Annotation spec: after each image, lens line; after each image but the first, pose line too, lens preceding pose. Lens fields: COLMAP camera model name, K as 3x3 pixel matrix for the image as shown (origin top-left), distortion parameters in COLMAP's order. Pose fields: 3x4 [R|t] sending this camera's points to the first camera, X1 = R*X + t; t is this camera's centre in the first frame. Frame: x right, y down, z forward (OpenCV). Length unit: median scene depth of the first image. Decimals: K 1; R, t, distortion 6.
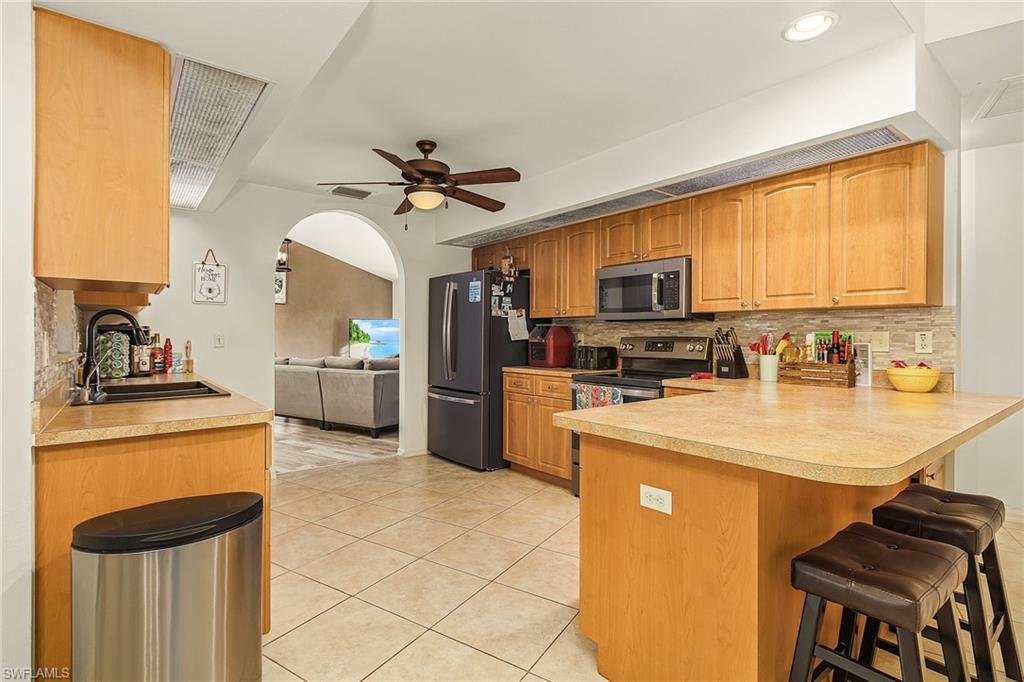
lens RADIAL K [[508.9, 0, 512.0], [0, 508.9, 334.8], [0, 0, 1]] dist [0.000509, 0.000043]
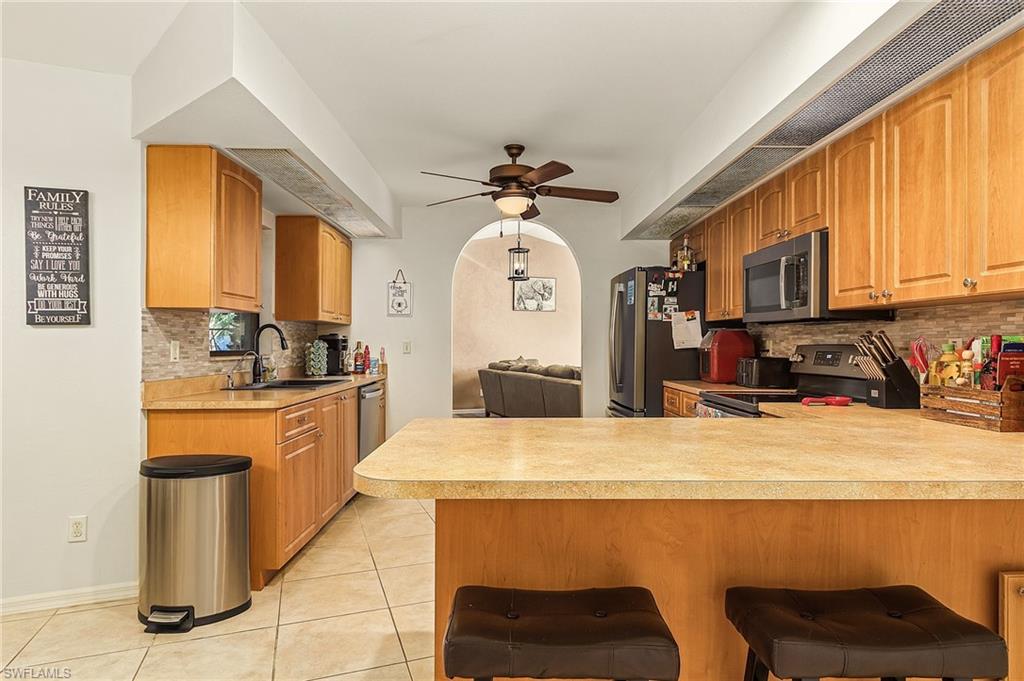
lens RADIAL K [[600.7, 0, 512.0], [0, 600.7, 340.5], [0, 0, 1]] dist [-0.001320, -0.001191]
pose [[0.782883, -0.003133, -0.622161, 0.476066], [0.000891, 0.999992, -0.003915, 0.001025], [0.622169, 0.002510, 0.782879, 0.079076]]
